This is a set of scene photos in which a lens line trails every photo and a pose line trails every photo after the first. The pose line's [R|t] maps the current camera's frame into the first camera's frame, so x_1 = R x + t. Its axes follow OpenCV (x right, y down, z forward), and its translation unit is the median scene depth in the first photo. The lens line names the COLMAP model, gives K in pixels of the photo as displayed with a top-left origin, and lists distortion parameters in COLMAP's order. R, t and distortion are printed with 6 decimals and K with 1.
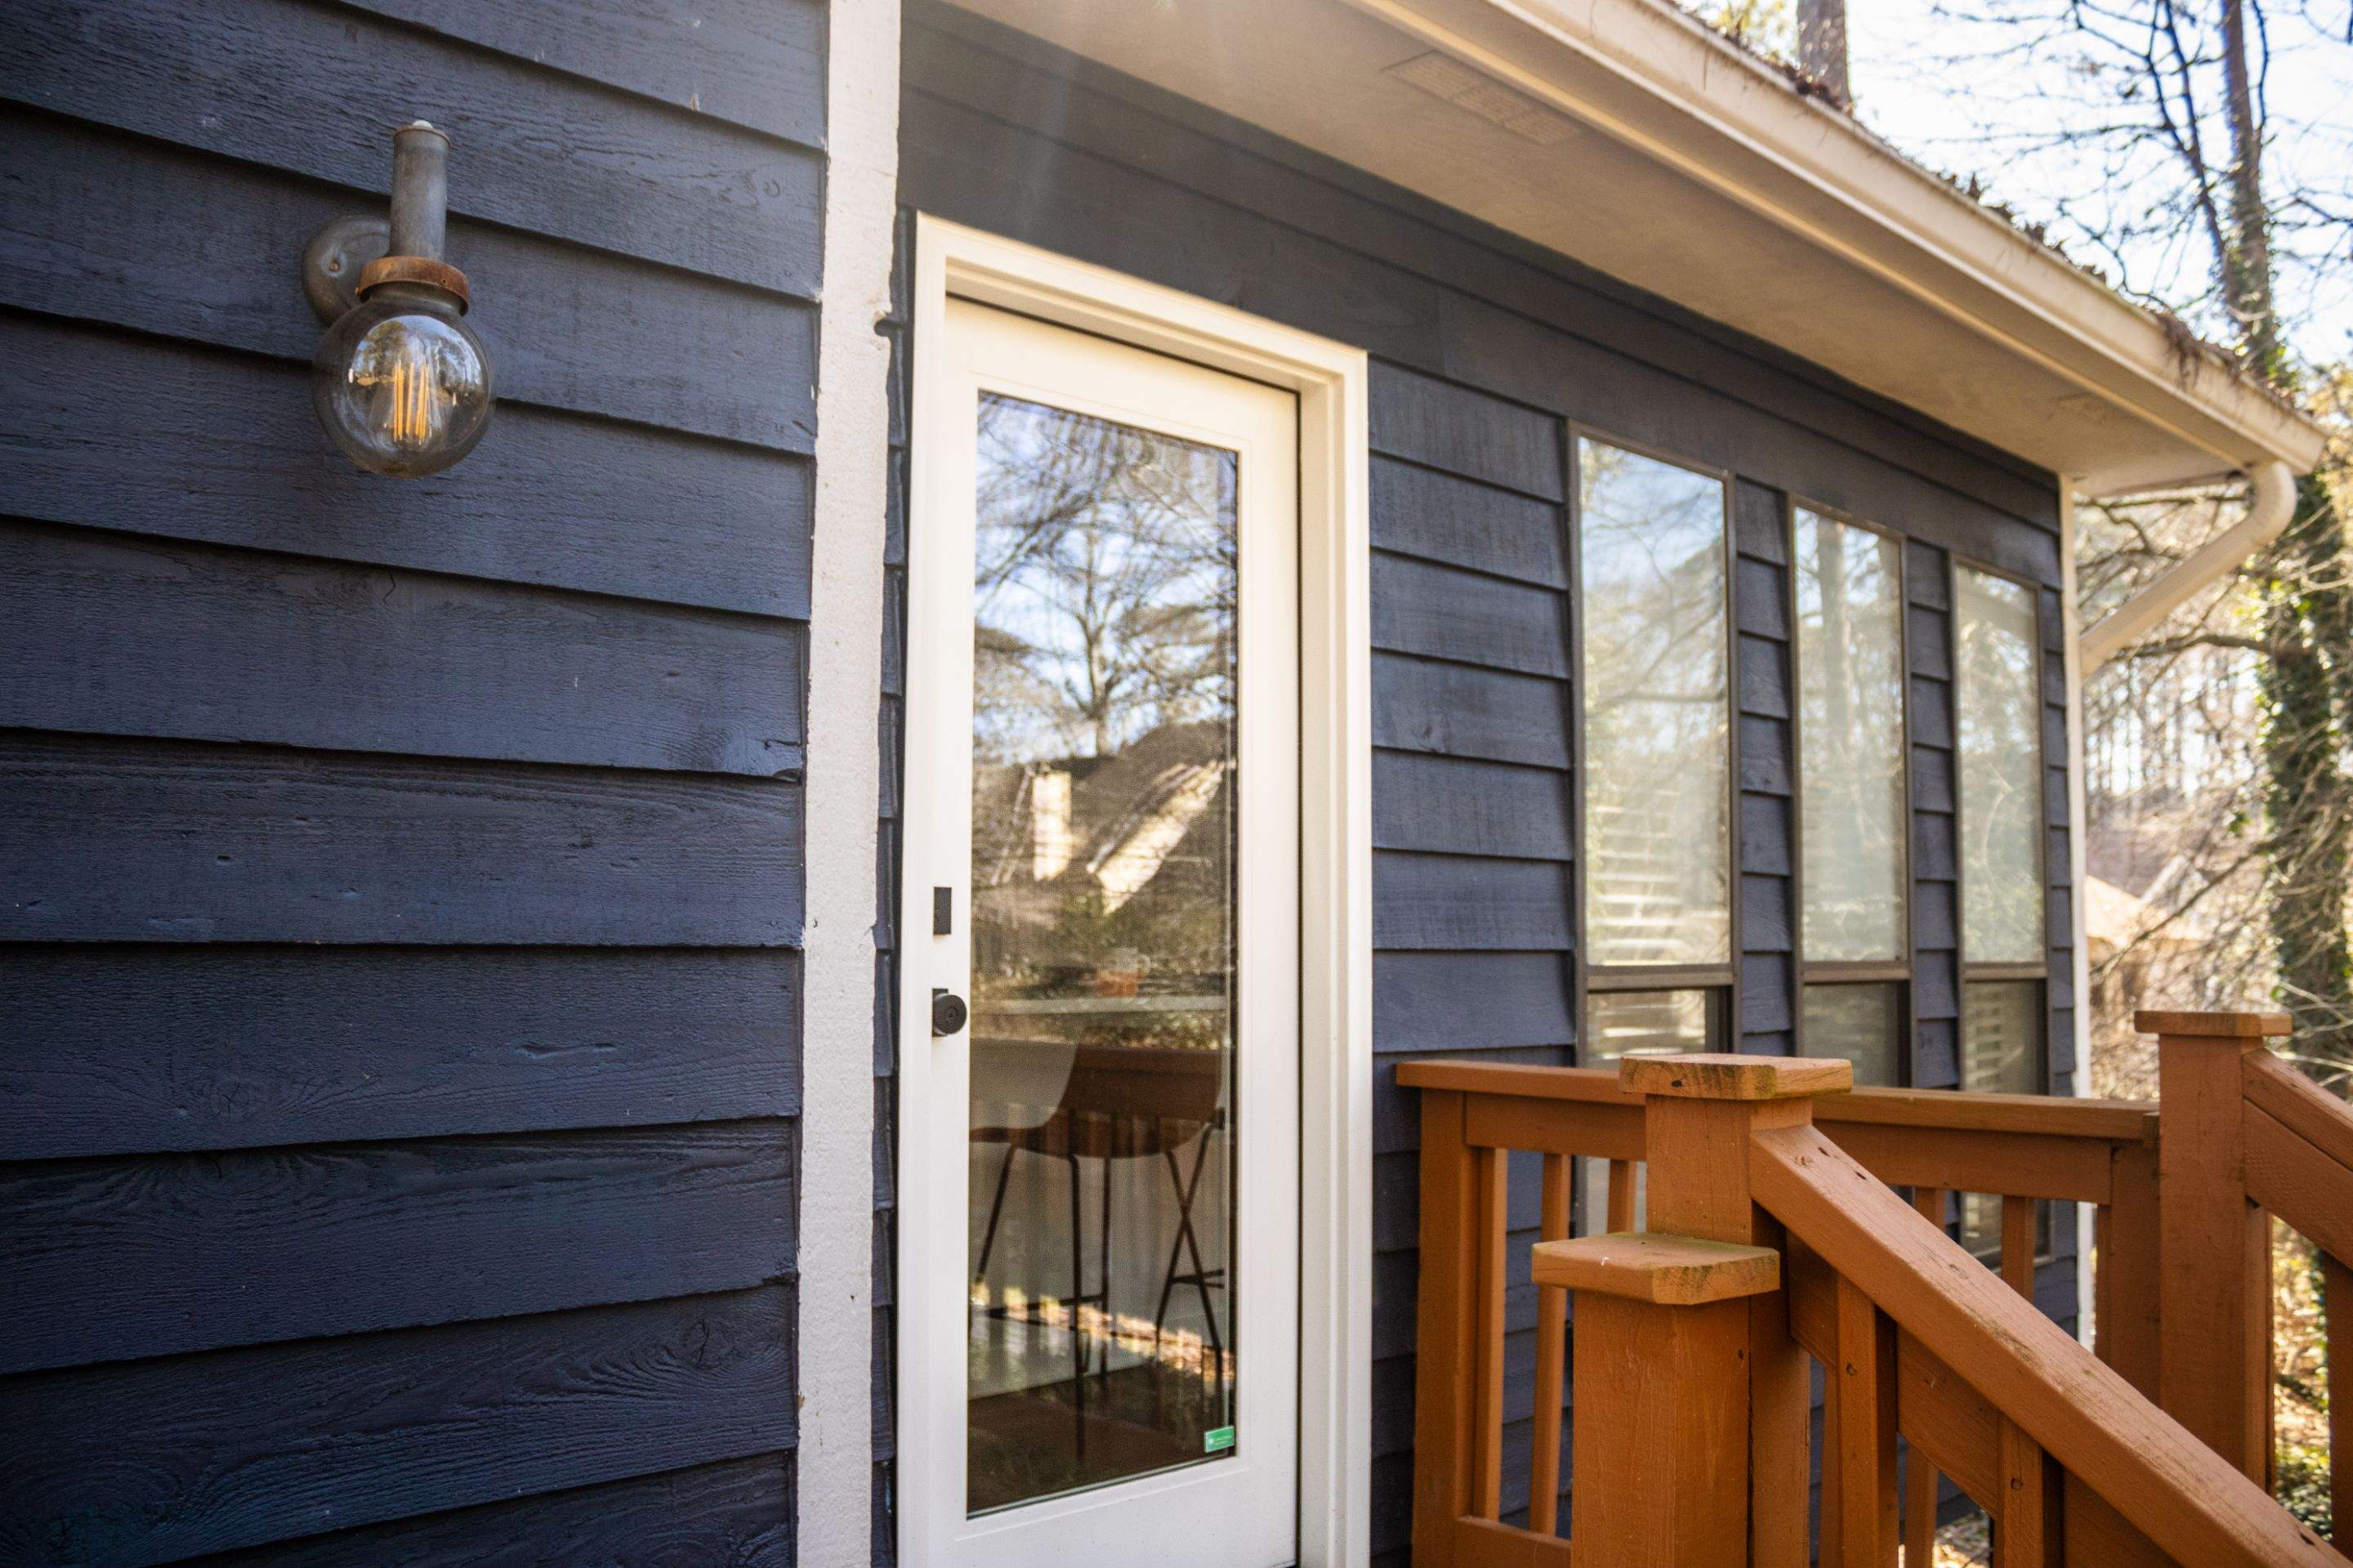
lens RADIAL K [[1929.5, 0, 1176.5], [0, 1929.5, 784.0], [0, 0, 1]] dist [-0.124514, 0.002803]
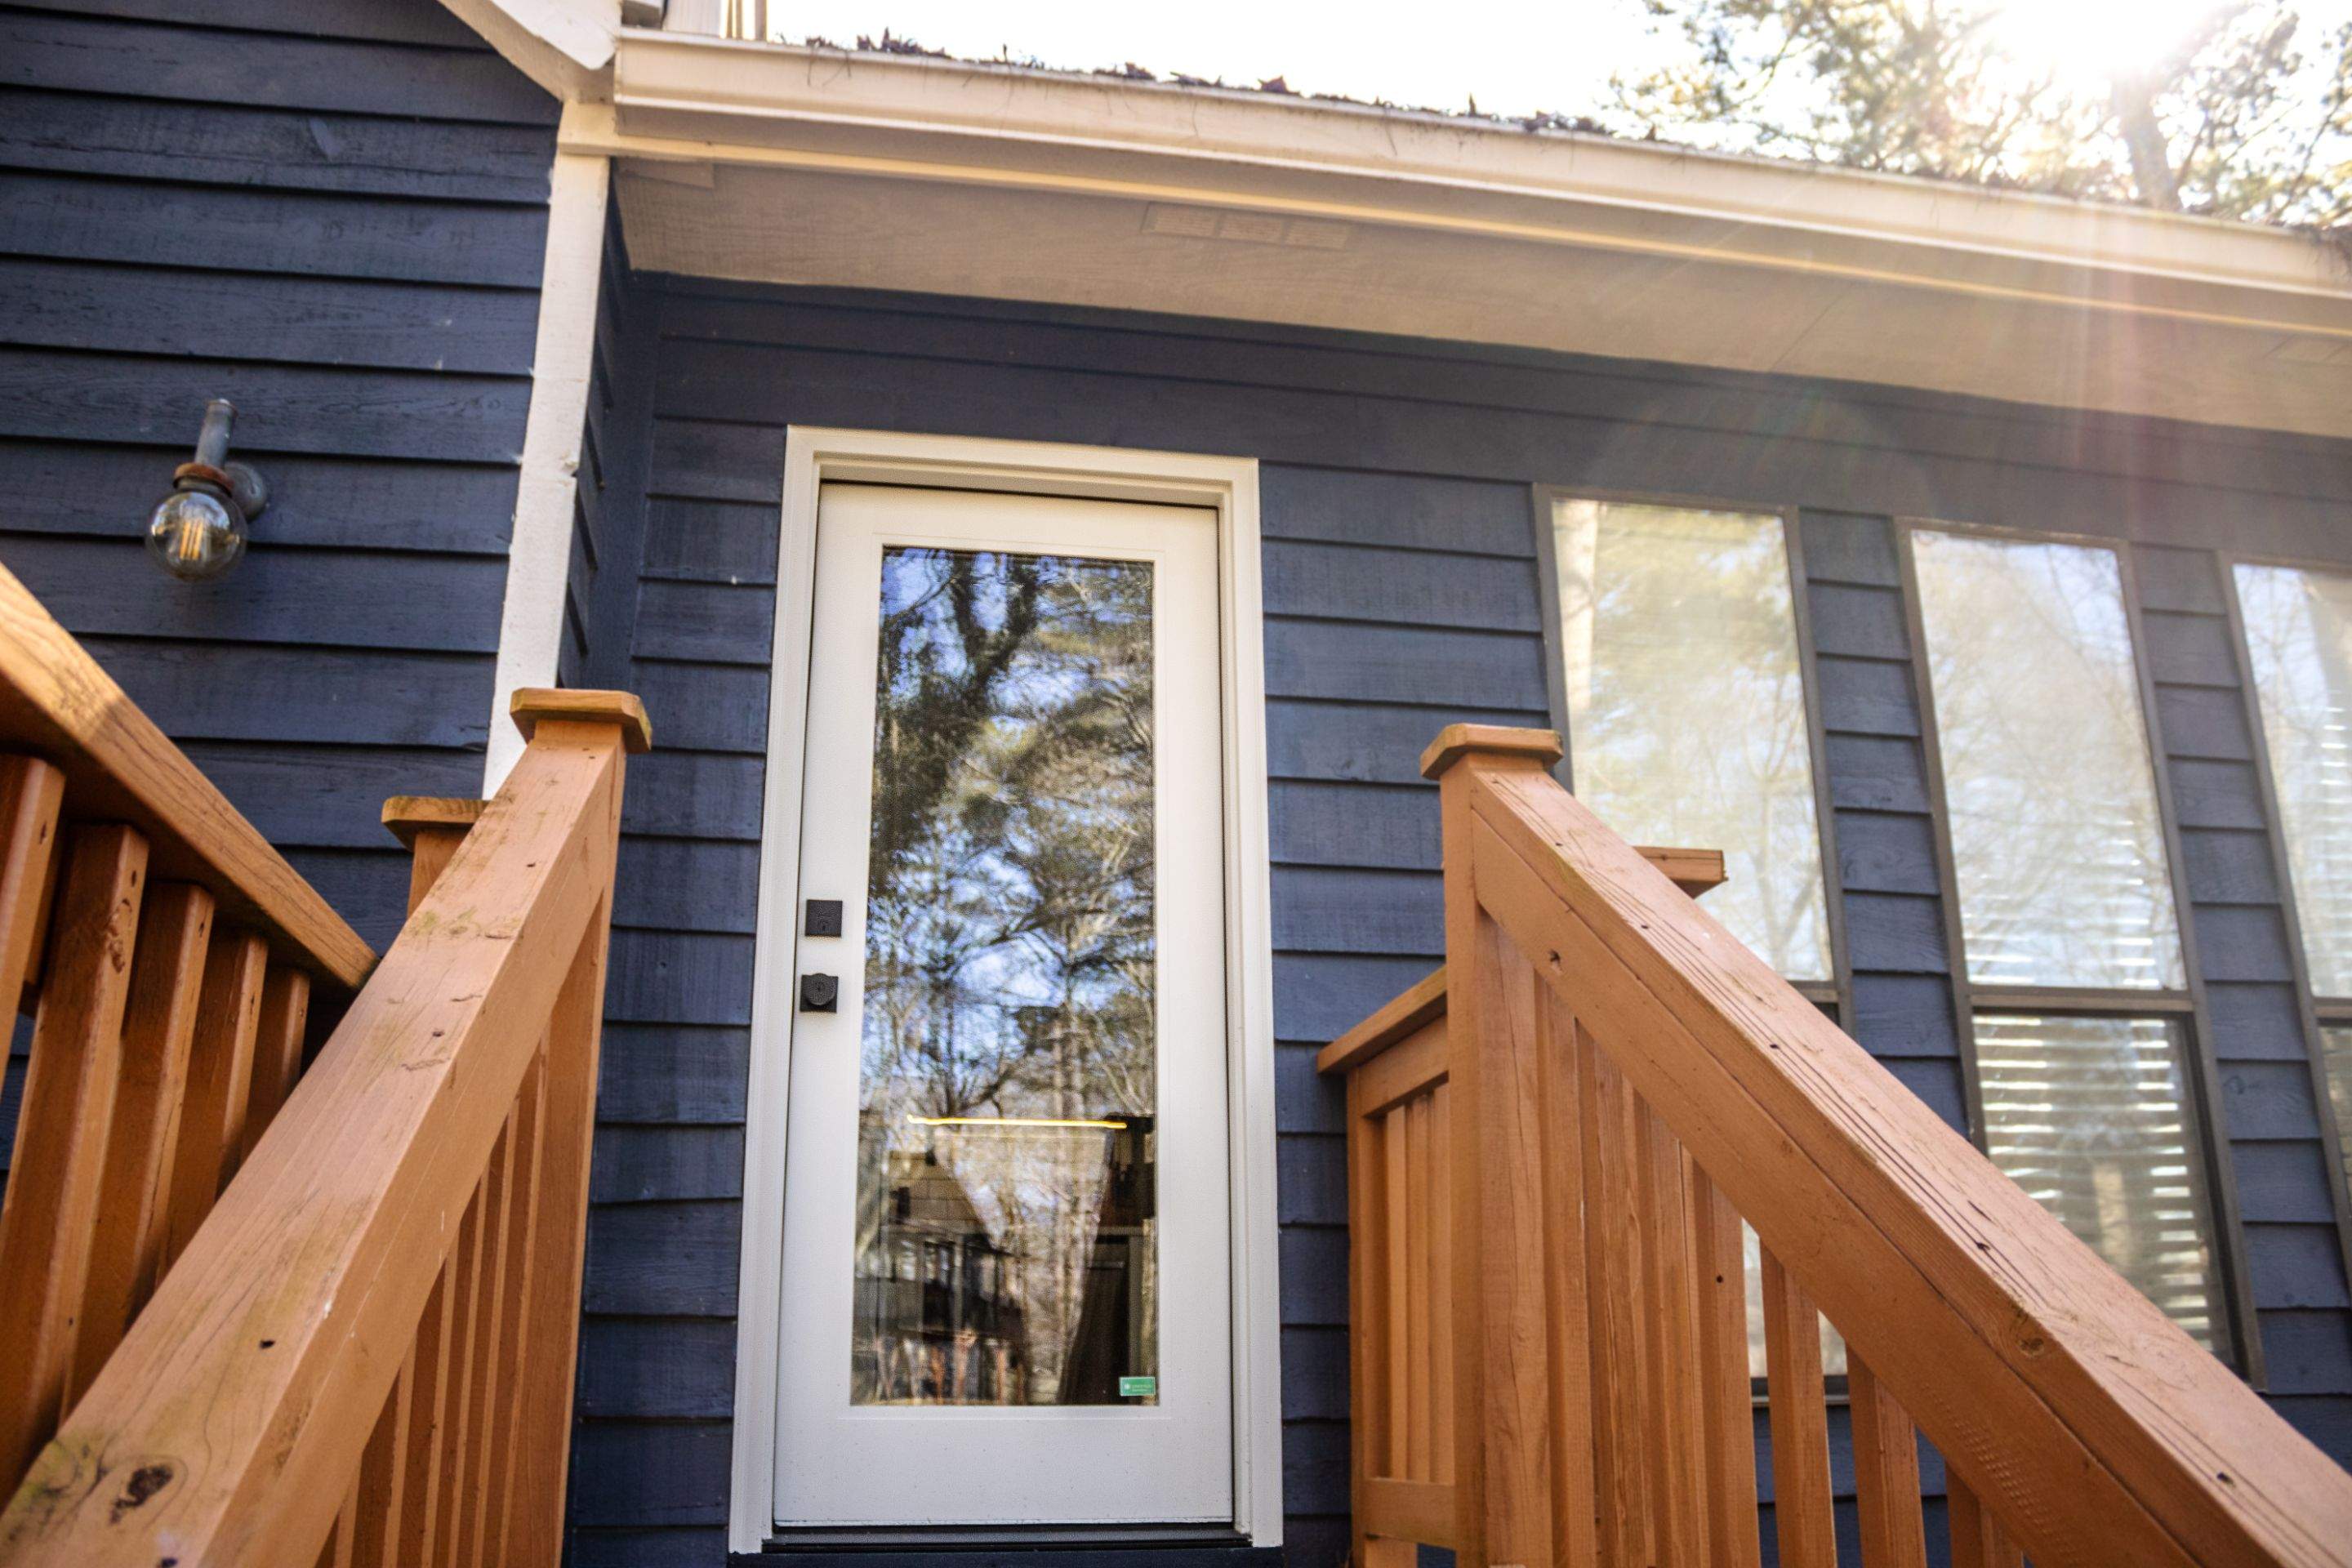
lens RADIAL K [[1928.6, 0, 1176.0], [0, 1928.6, 784.0], [0, 0, 1]] dist [-0.124514, 0.002803]
pose [[0.843335, -0.187599, -0.503580, 0.628513], [0.062953, 0.965124, -0.254112, 0.271372], [0.533688, 0.182600, 0.825732, 0.026016]]
